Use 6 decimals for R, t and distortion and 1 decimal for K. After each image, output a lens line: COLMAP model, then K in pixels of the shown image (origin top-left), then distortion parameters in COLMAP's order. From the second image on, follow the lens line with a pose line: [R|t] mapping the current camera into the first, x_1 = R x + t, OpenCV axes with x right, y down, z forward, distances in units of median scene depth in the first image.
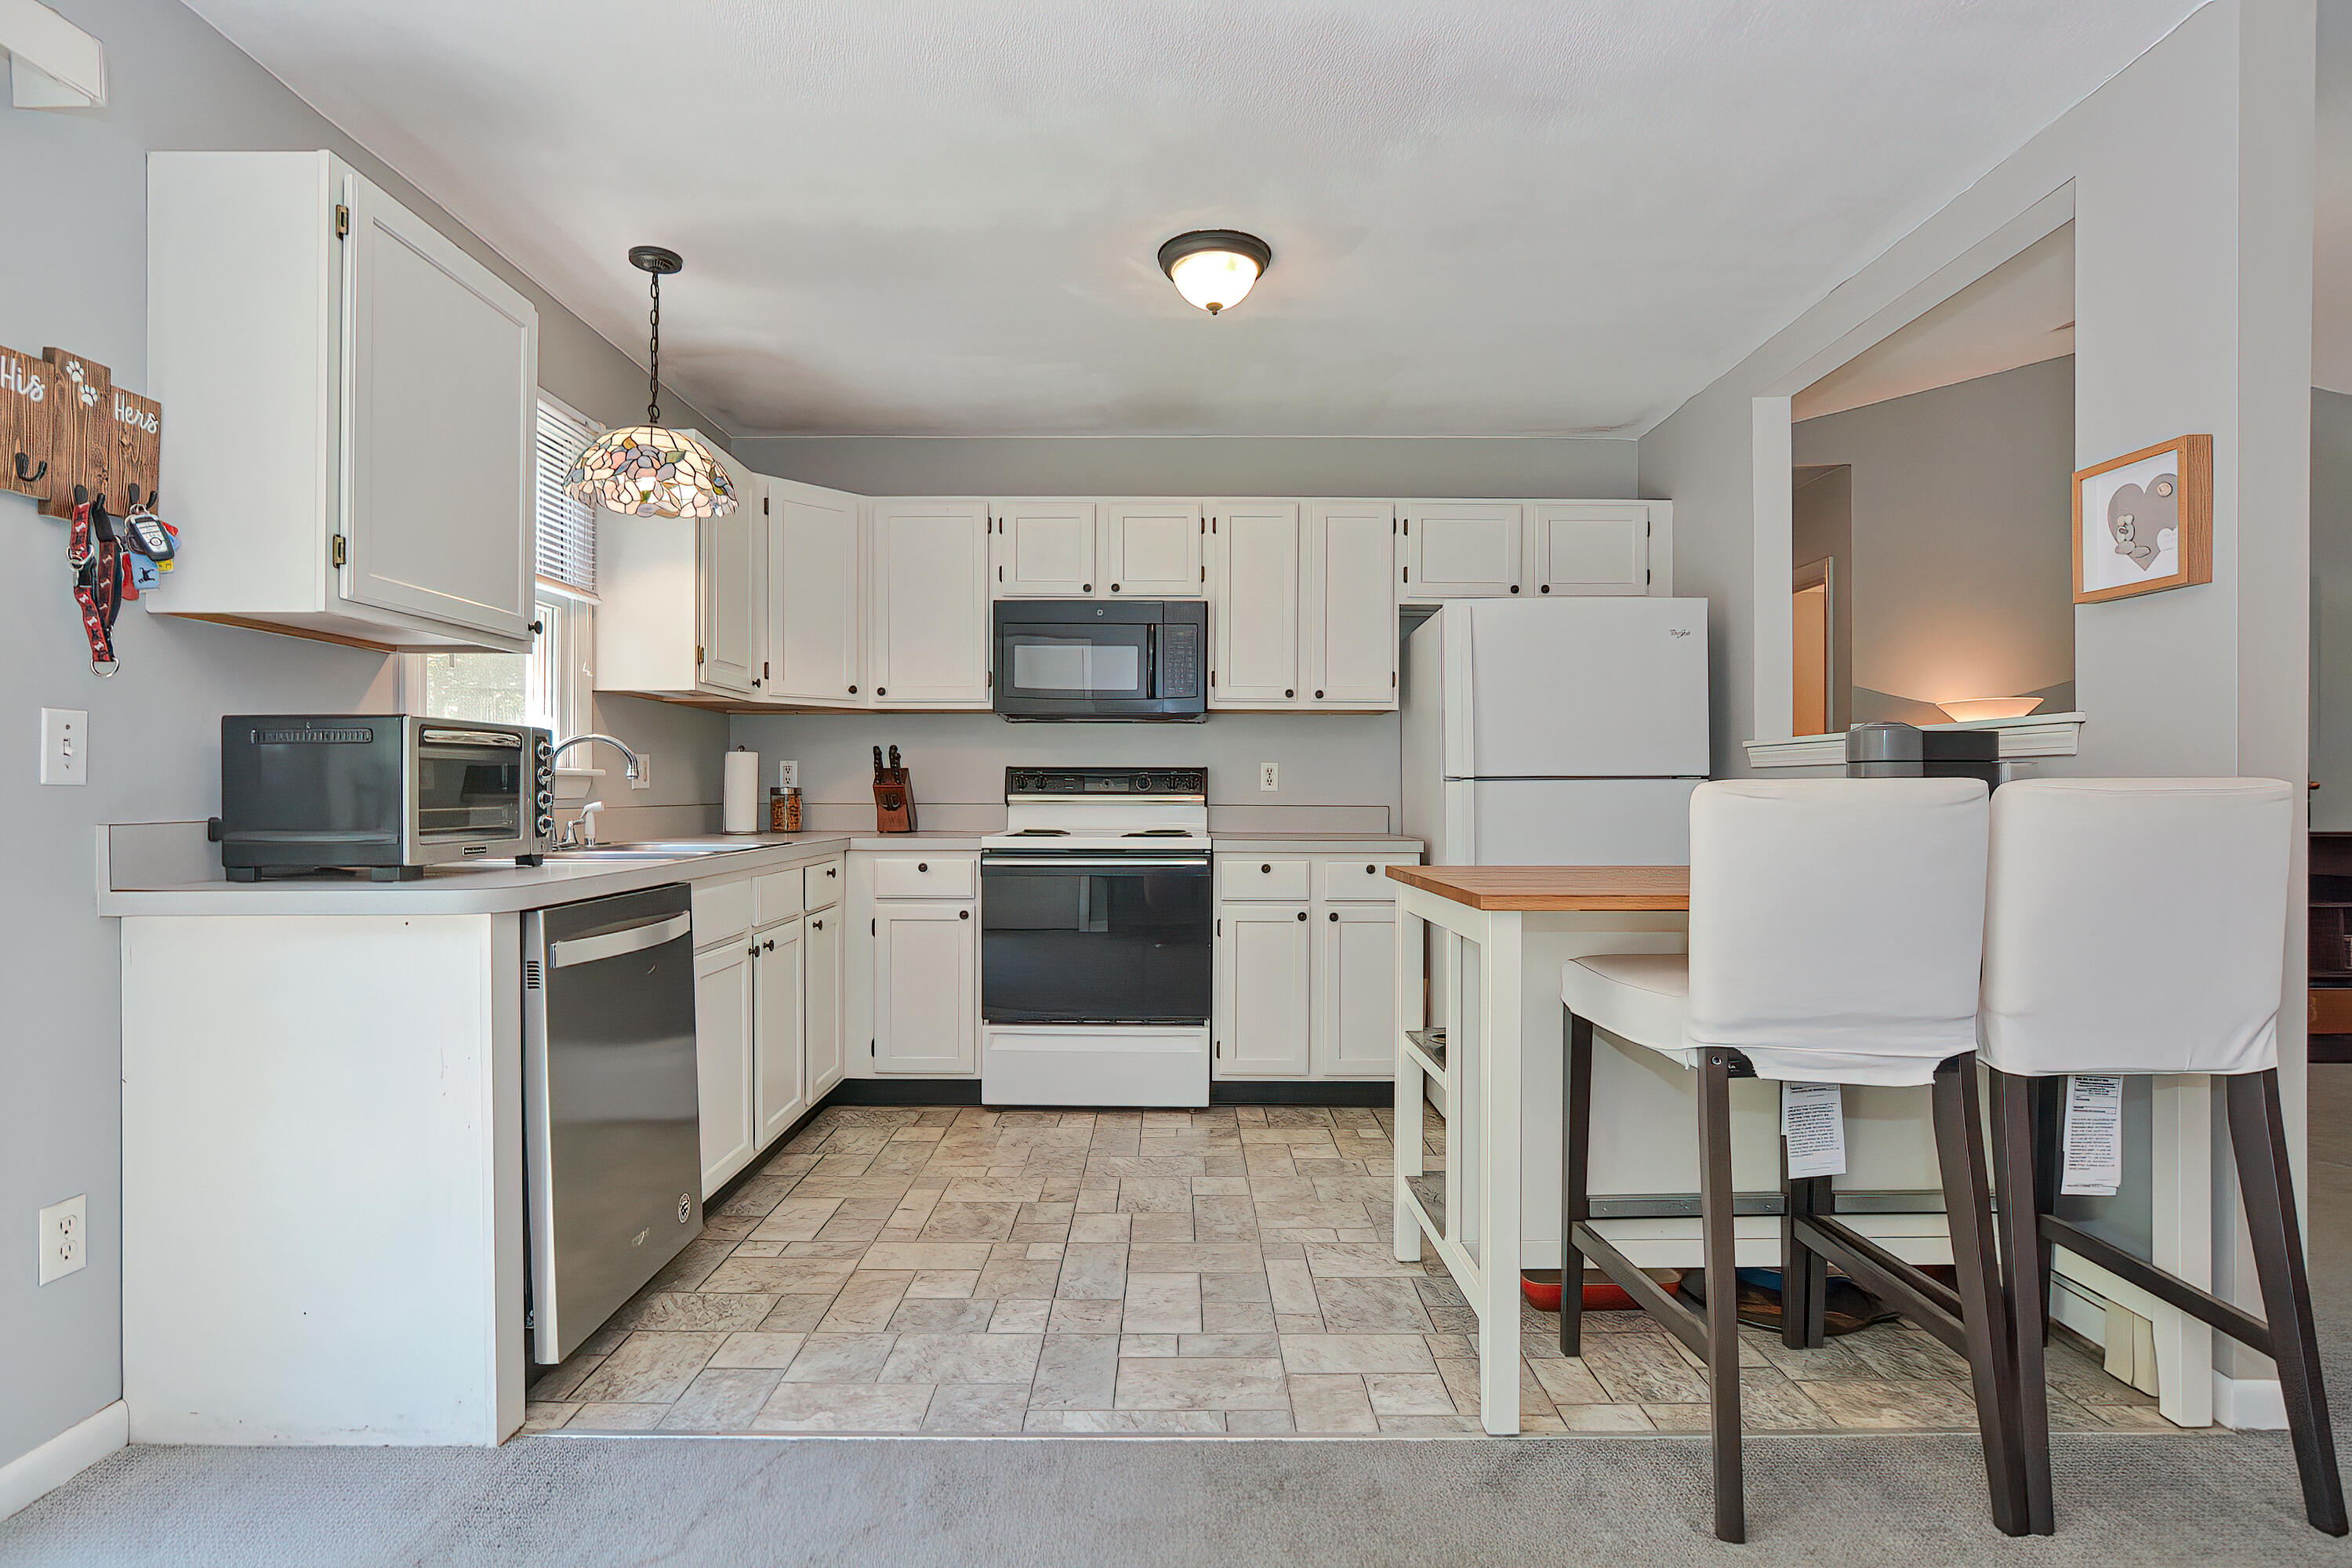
lens RADIAL K [[1114.7, 0, 1180.8], [0, 1114.7, 782.9], [0, 0, 1]] dist [-0.008148, 0.000809]
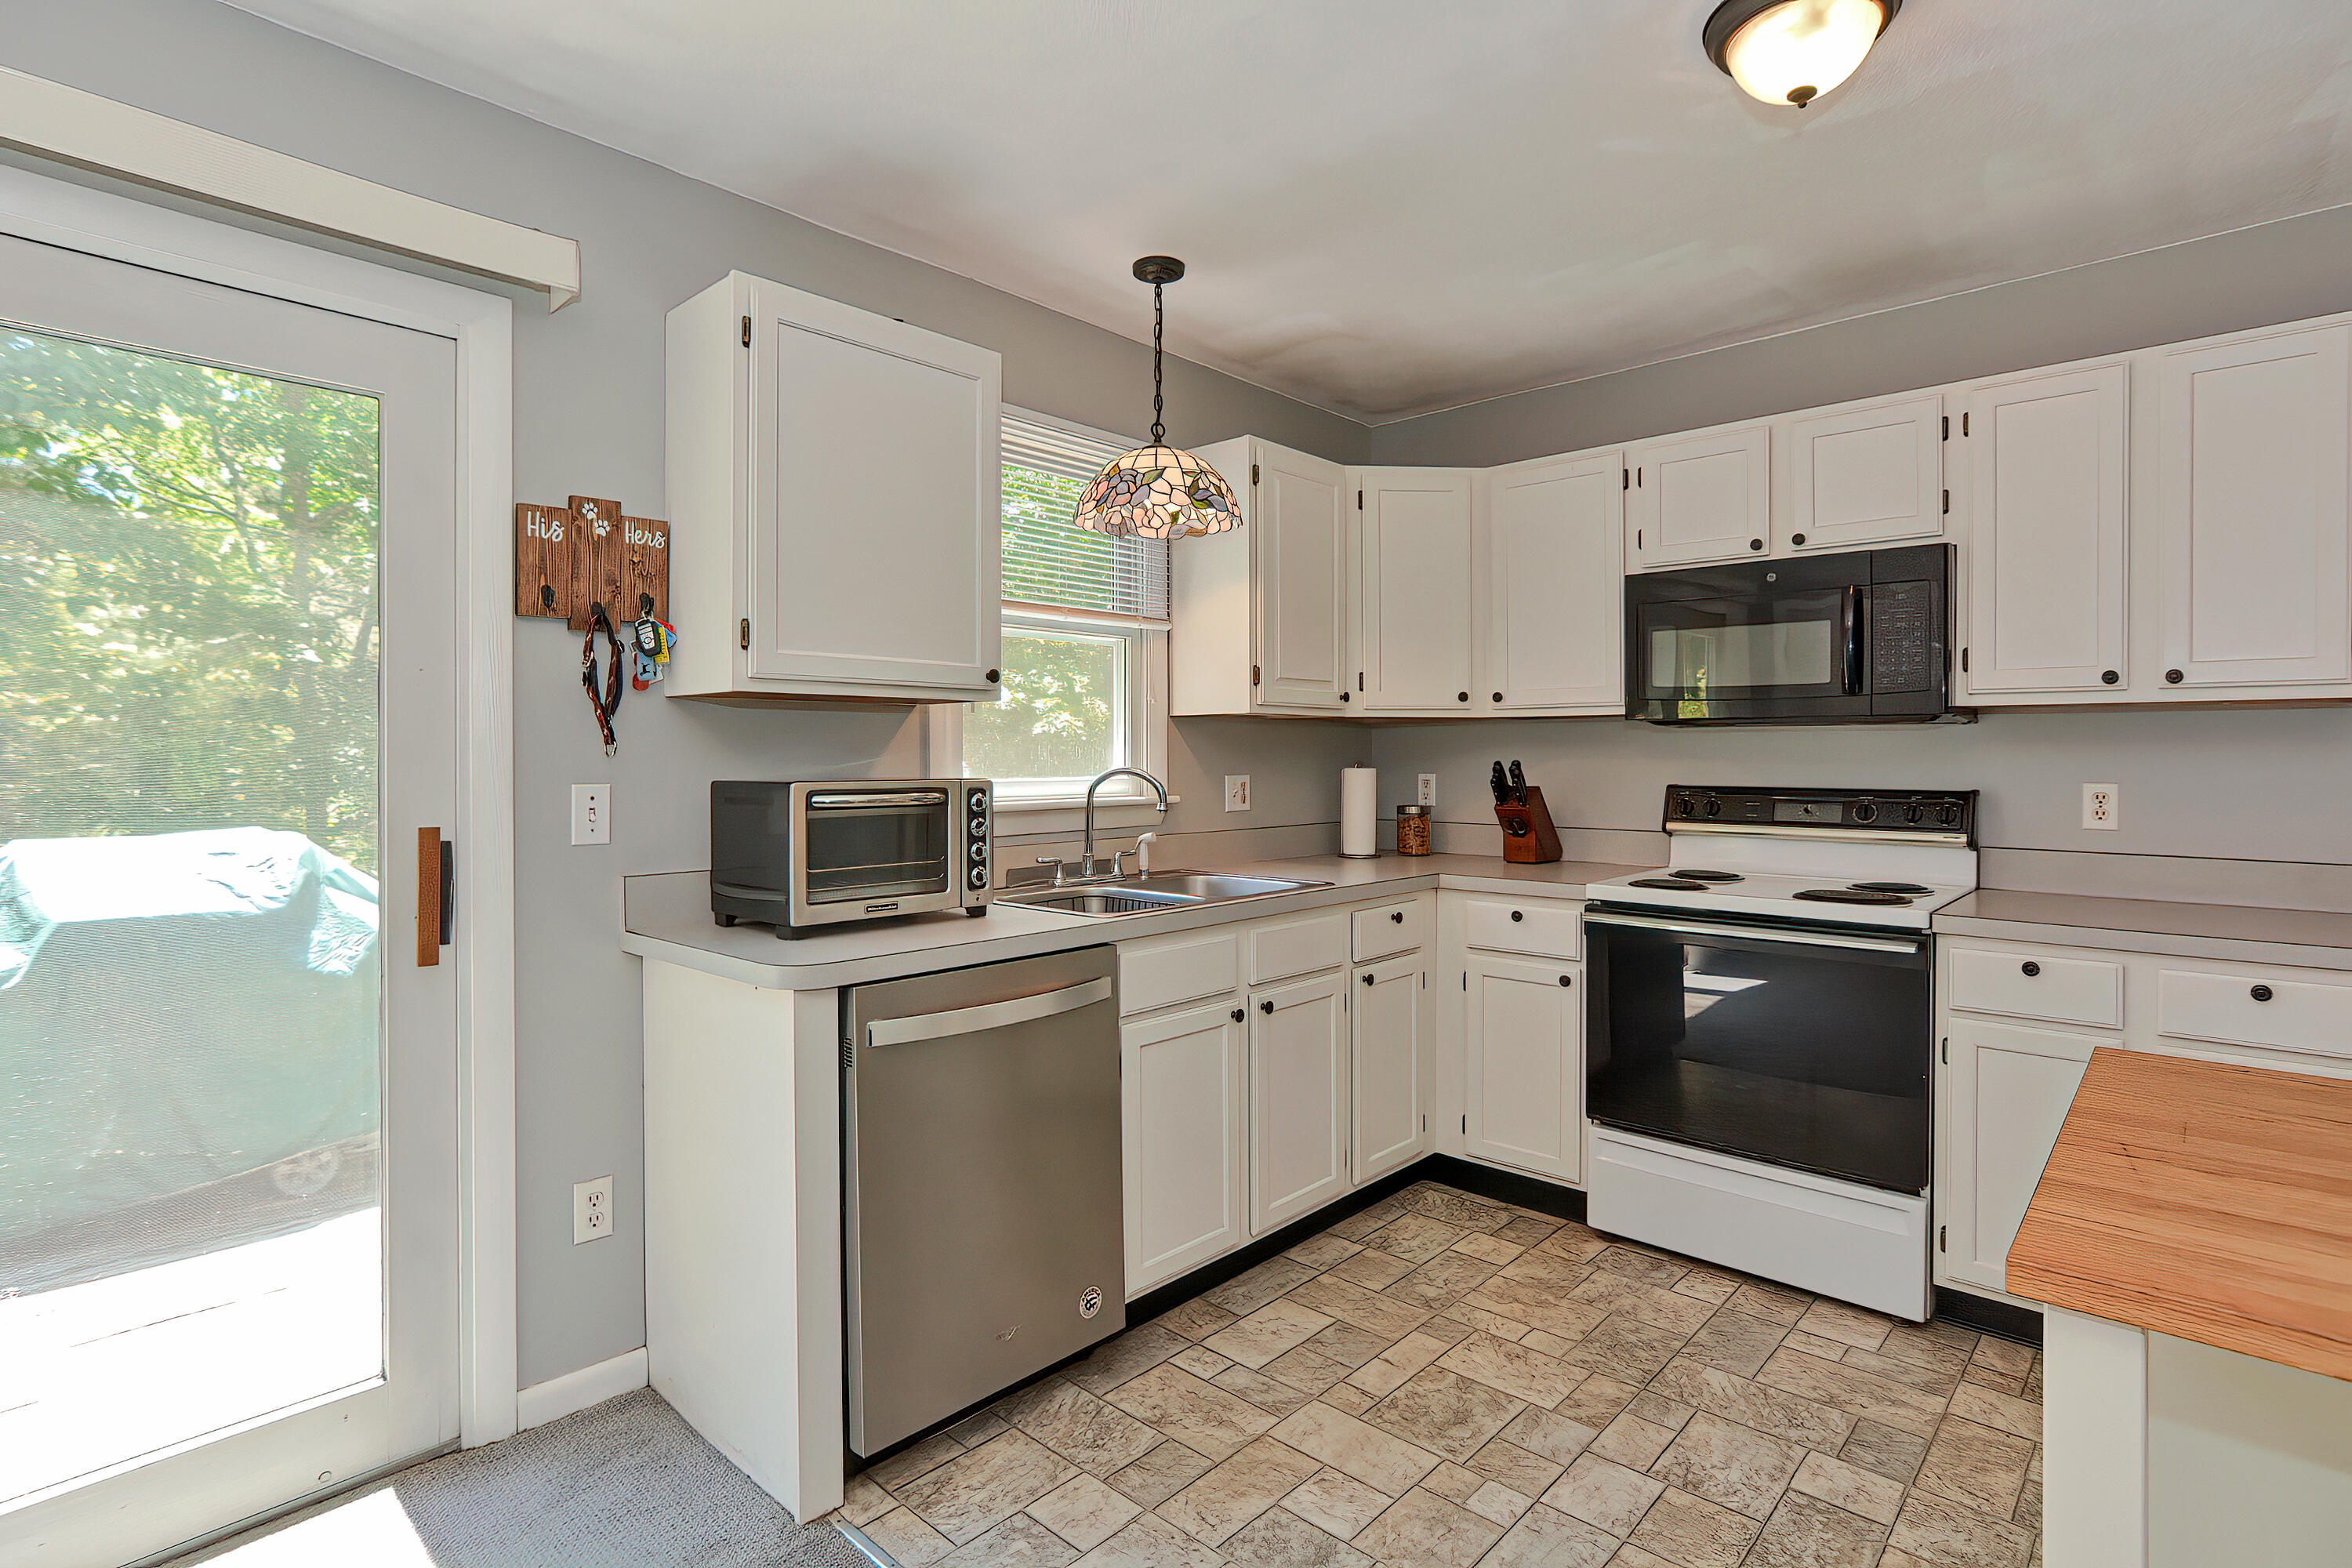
lens RADIAL K [[1151.2, 0, 1185.1], [0, 1151.2, 754.3], [0, 0, 1]] dist [-0.025020, 0.011369]
pose [[0.742454, -0.002147, -0.669893, 0.151855], [0.002640, 0.999996, -0.000279, -0.043088], [0.669891, -0.001561, 0.742457, 0.217673]]
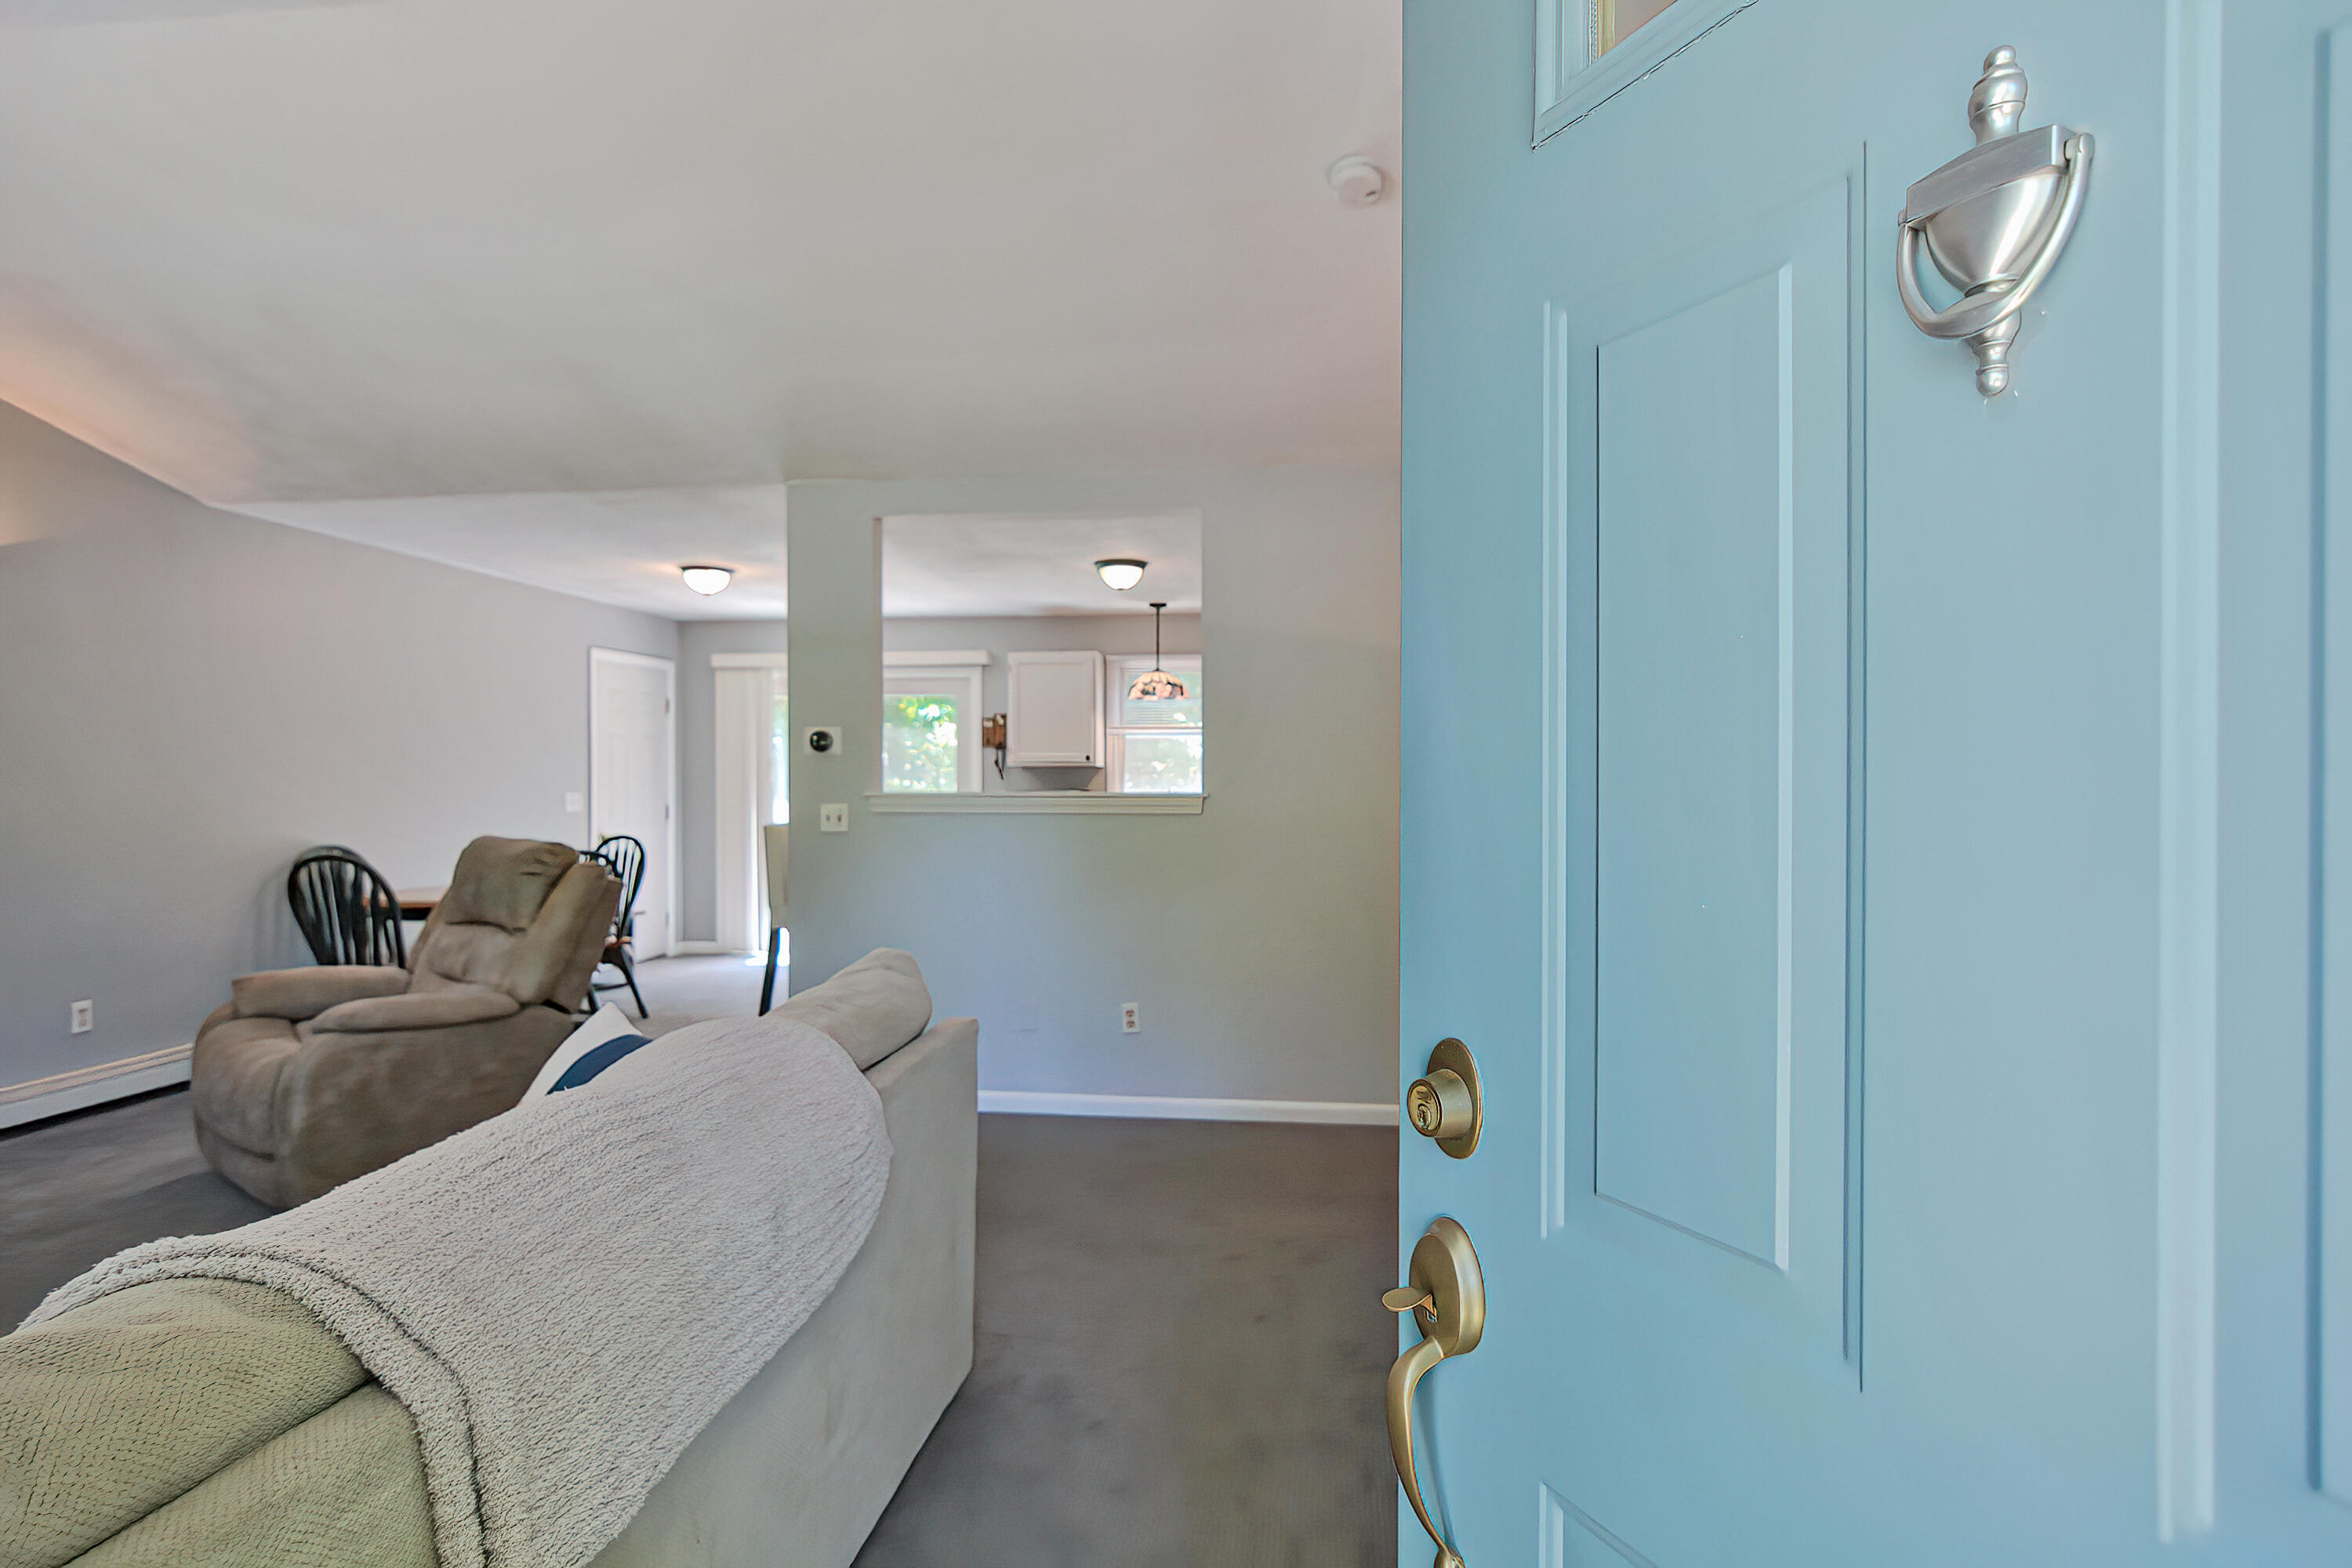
lens RADIAL K [[1151.2, 0, 1185.1], [0, 1151.2, 754.3], [0, 0, 1]] dist [-0.025020, 0.011369]
pose [[-0.096543, -0.021483, -0.995097, 1.604985], [0.005617, 0.999739, -0.022128, -0.047577], [0.995313, -0.007726, -0.096398, 0.976239]]
